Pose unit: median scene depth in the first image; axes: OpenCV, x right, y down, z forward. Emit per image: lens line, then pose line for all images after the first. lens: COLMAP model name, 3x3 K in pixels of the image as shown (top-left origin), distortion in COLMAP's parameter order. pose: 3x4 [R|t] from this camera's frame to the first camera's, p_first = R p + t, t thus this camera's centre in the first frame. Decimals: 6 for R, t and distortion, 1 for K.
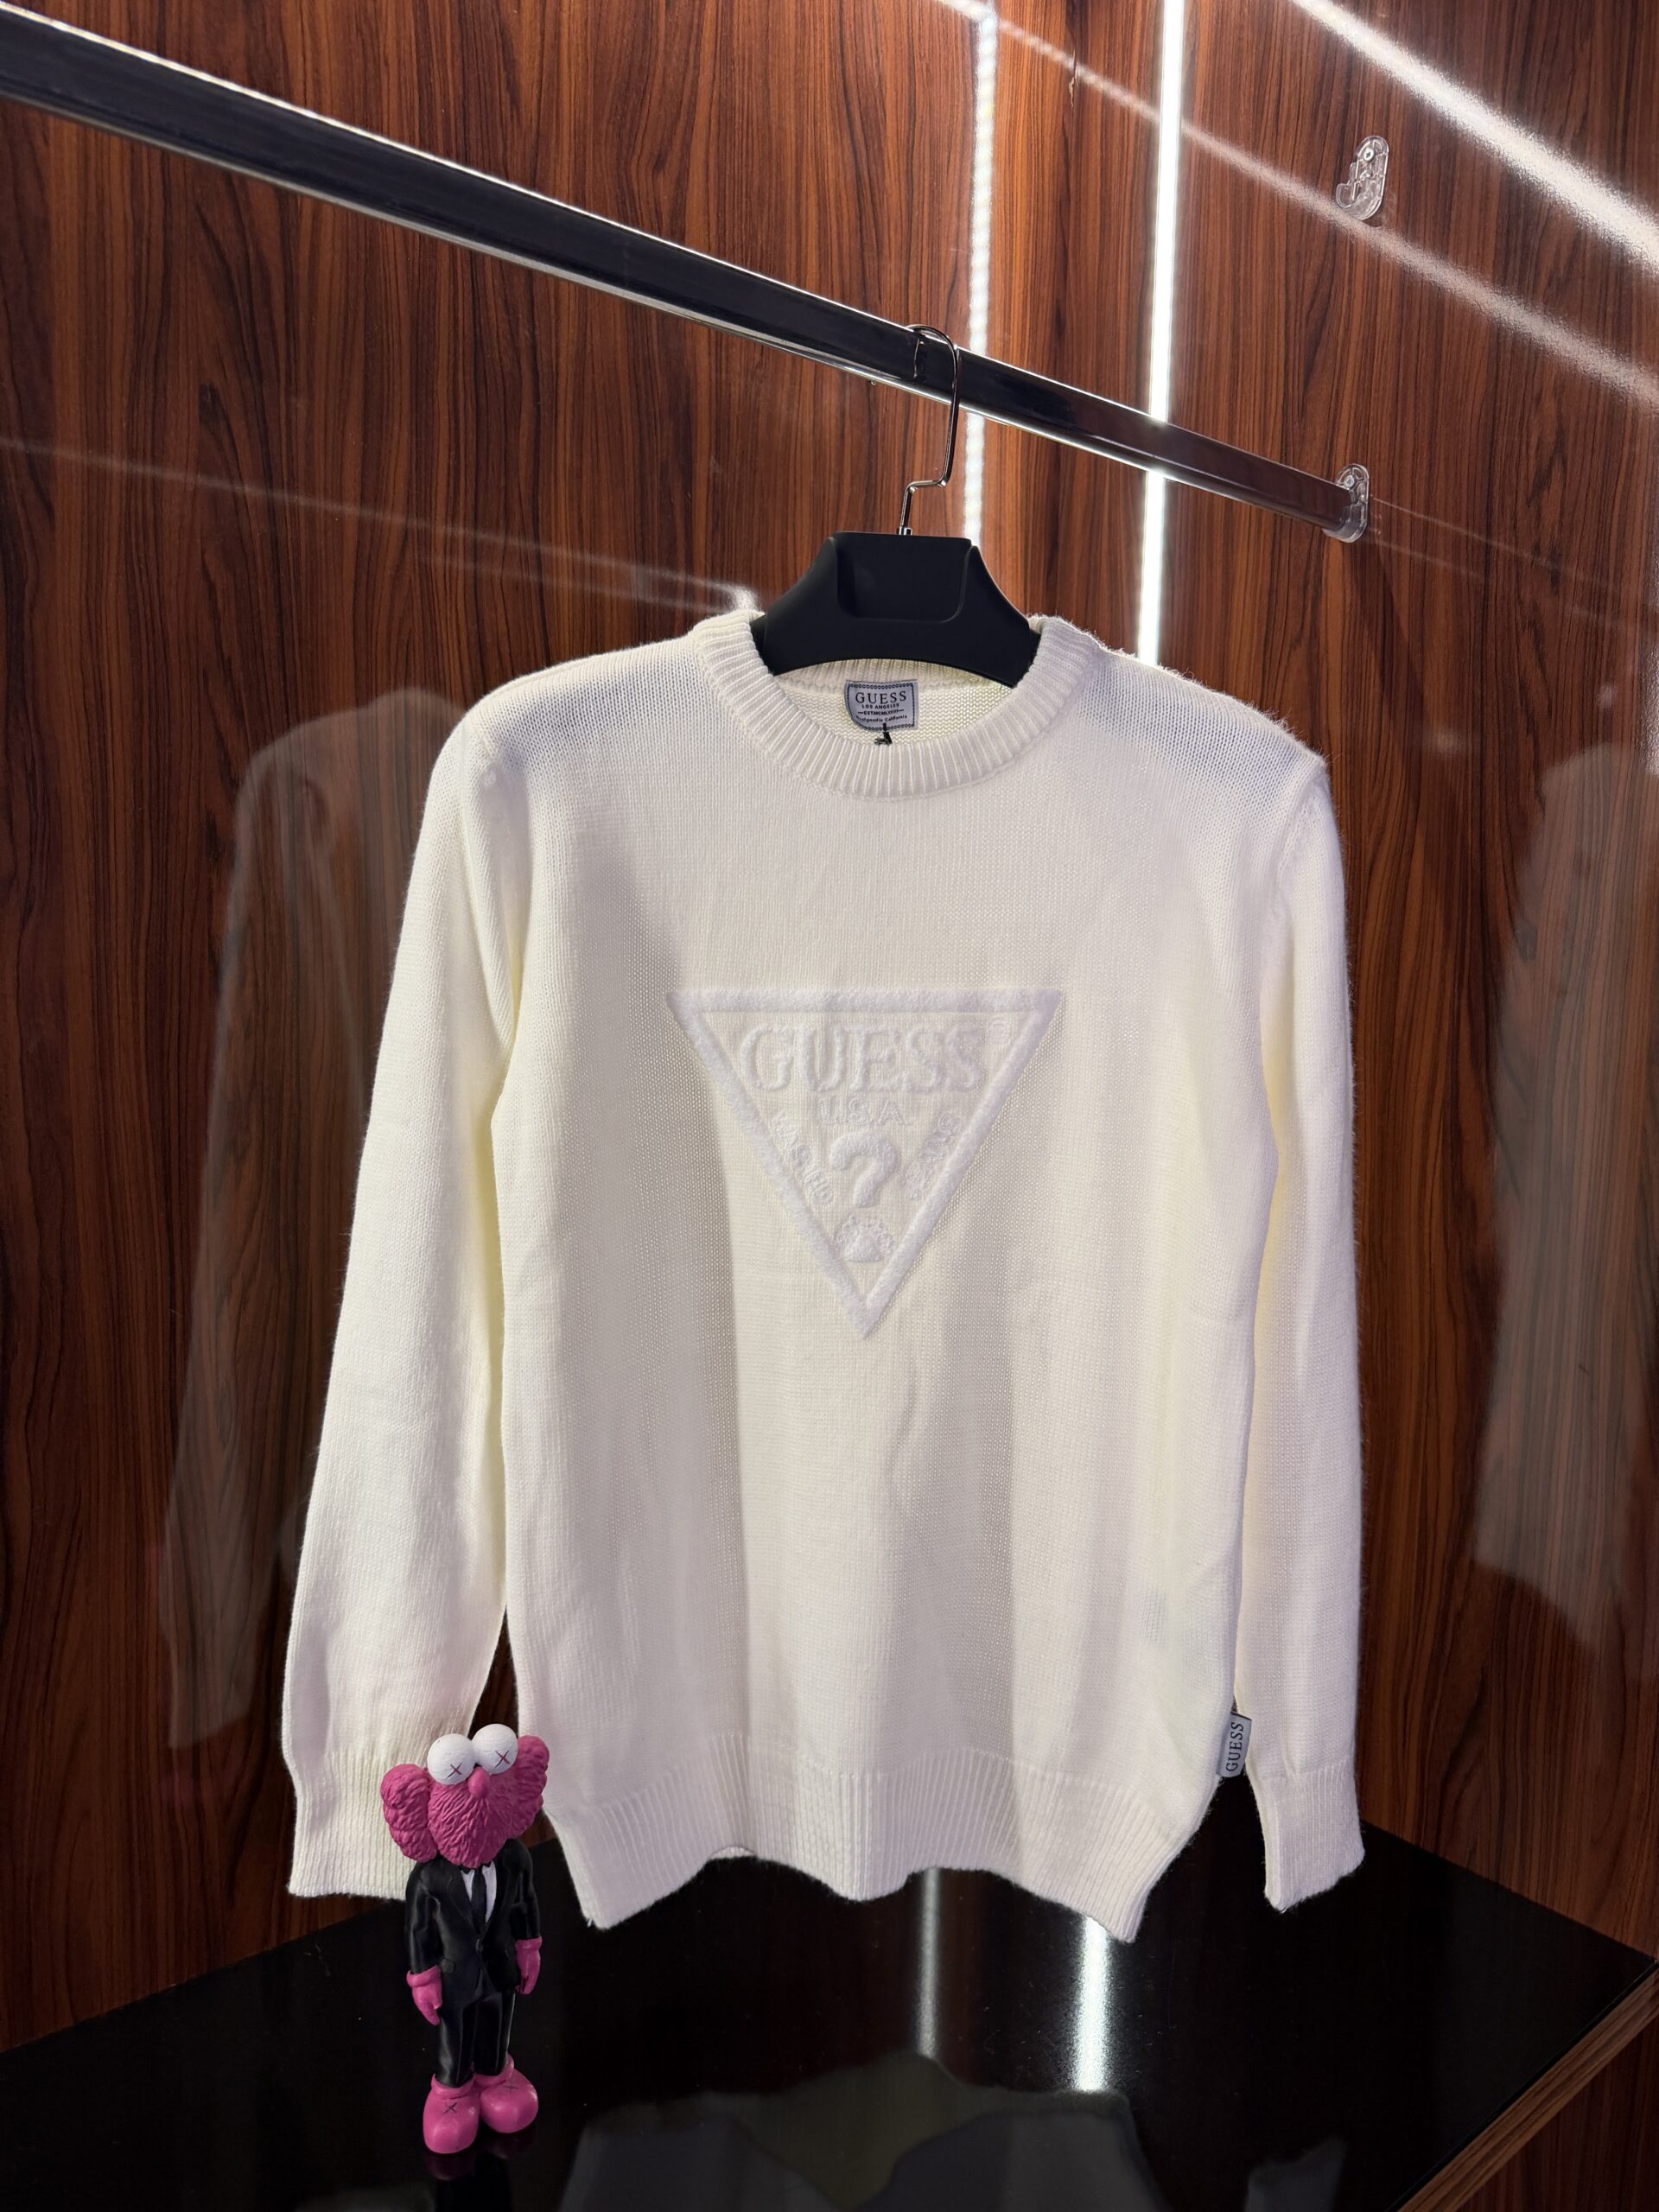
lens RADIAL K [[1574.4, 0, 828.0], [0, 1574.4, 1110.2], [0, 0, 1]] dist [-0.003489, -0.004584]
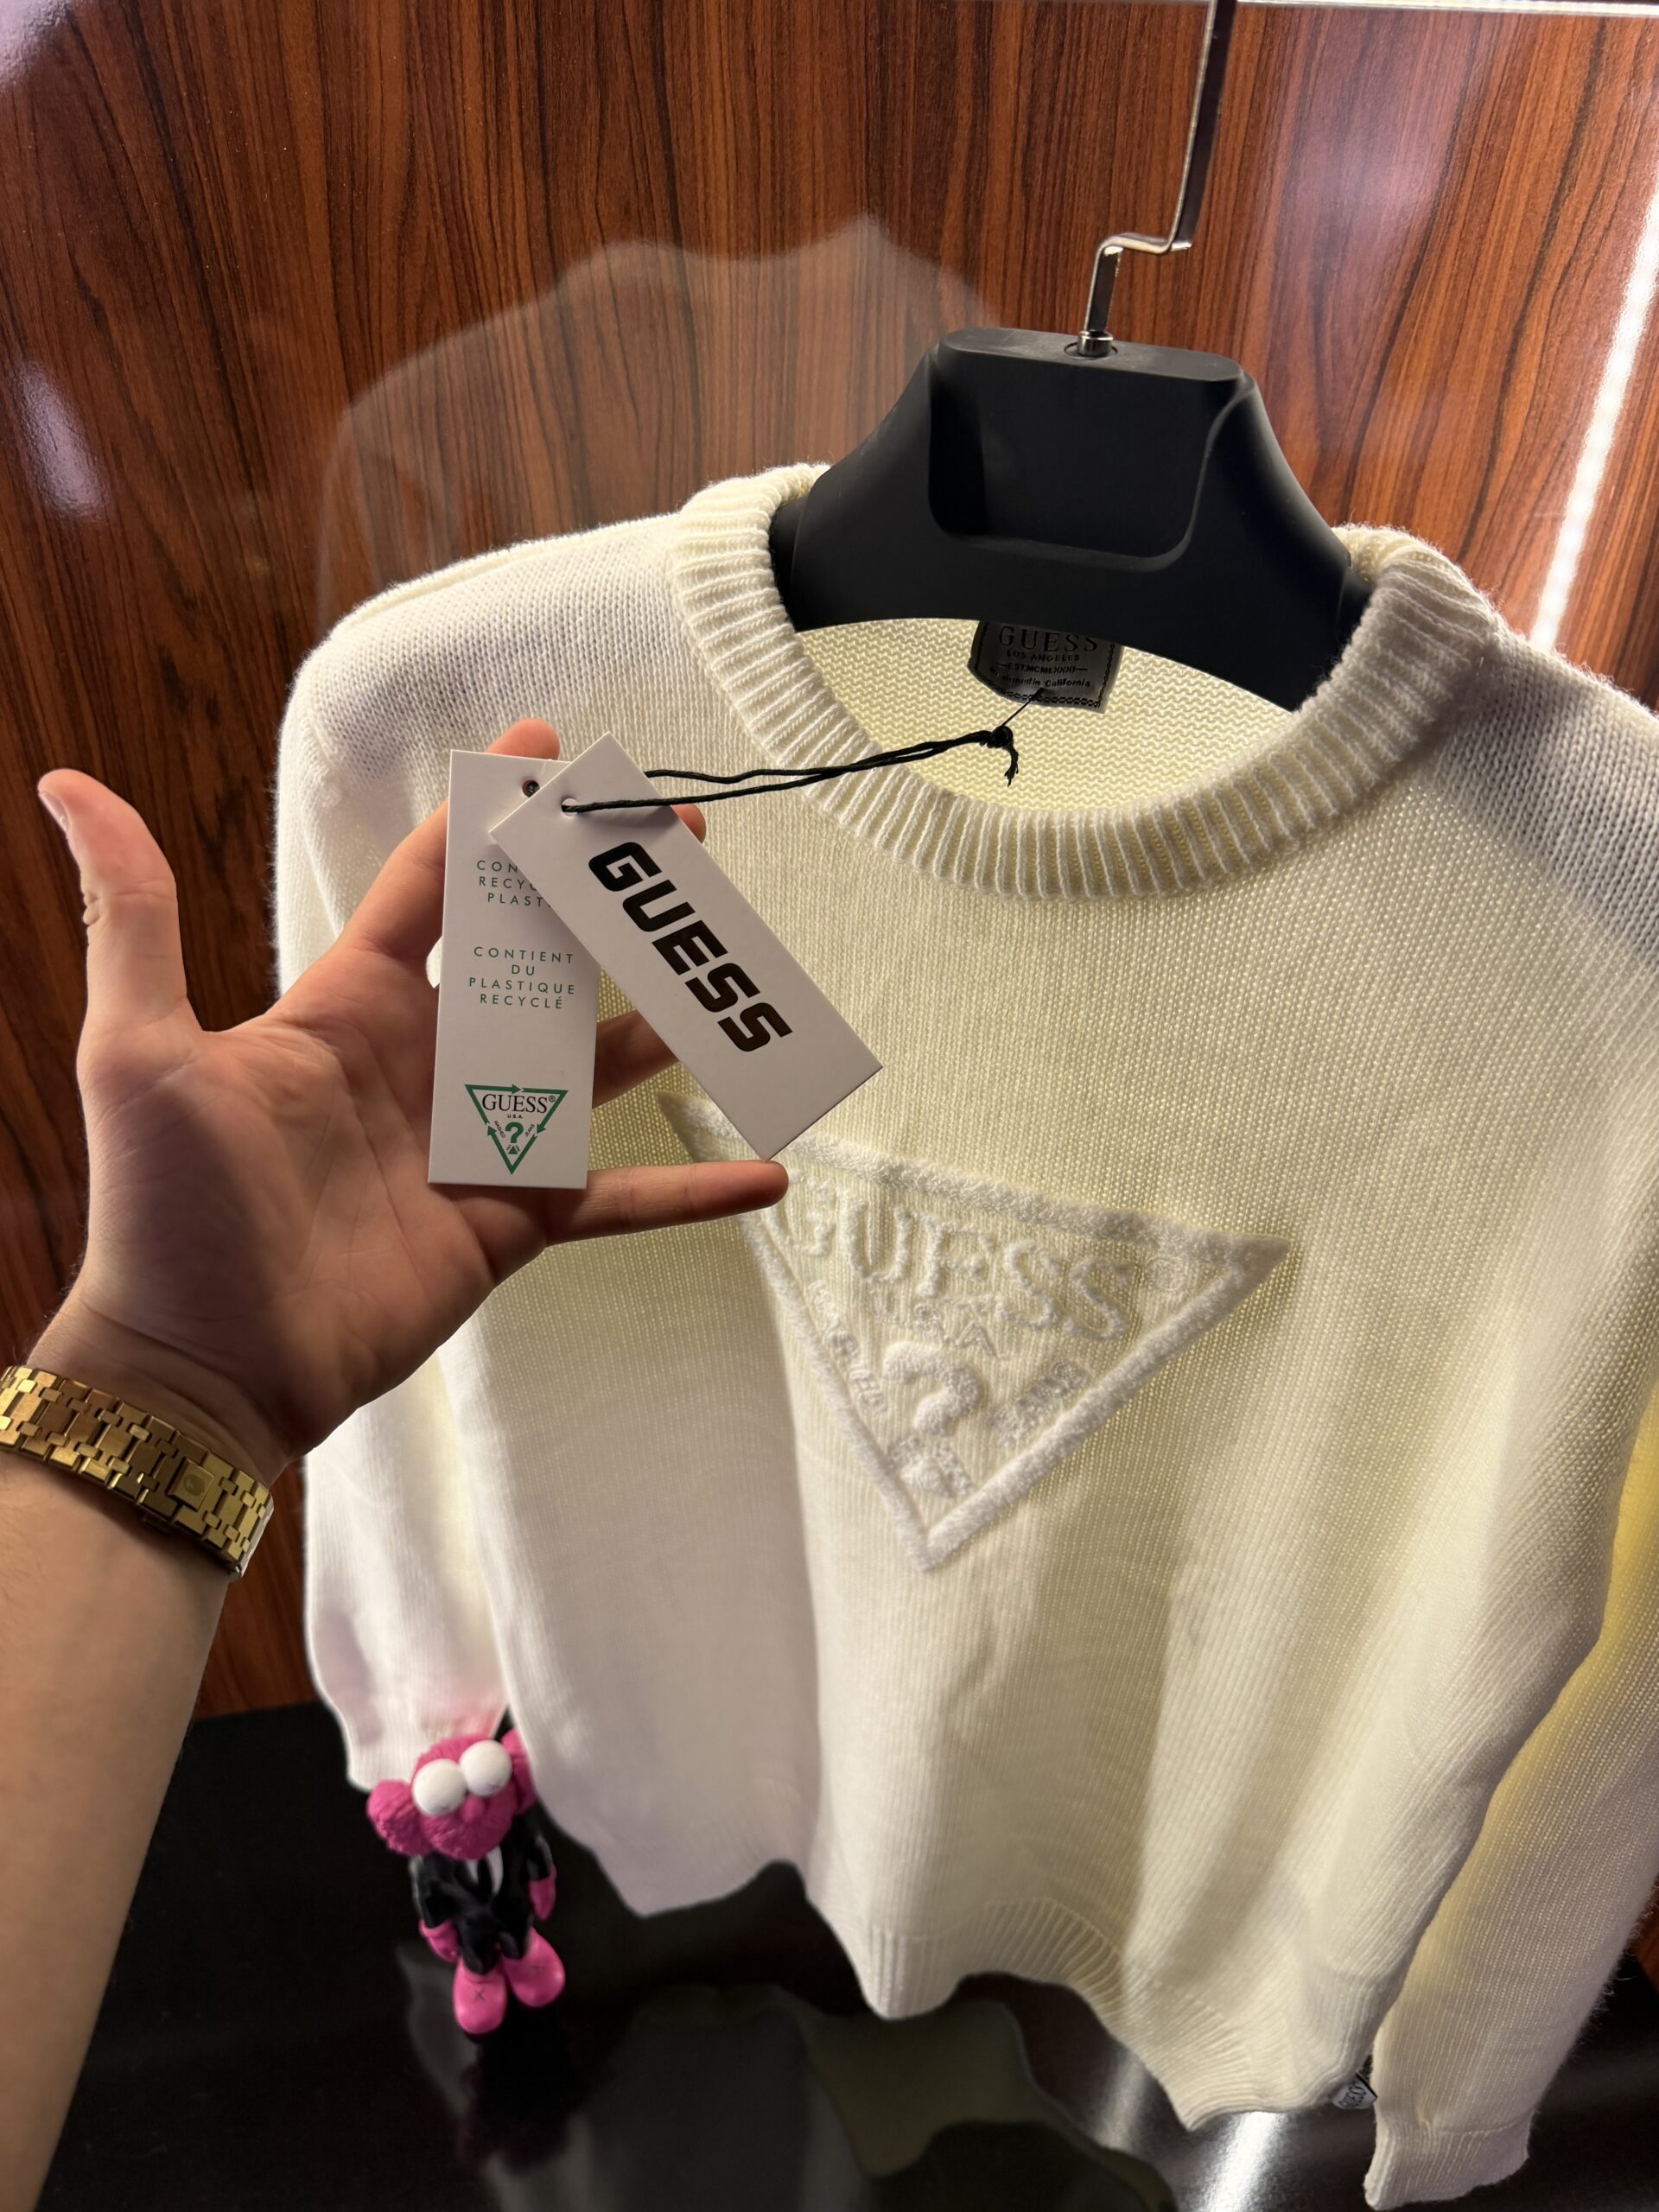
lens RADIAL K [[1541.1, 0, 807.7], [0, 1541.1, 1044.1], [0, 0, 1]] dist [-0.016016, 0.000028]
pose [[0.875187, 0.260085, -0.407926, 0.166443], [-0.046491, 0.884509, 0.464201, -0.318294], [0.481546, -0.387297, 0.786202, 0.457720]]
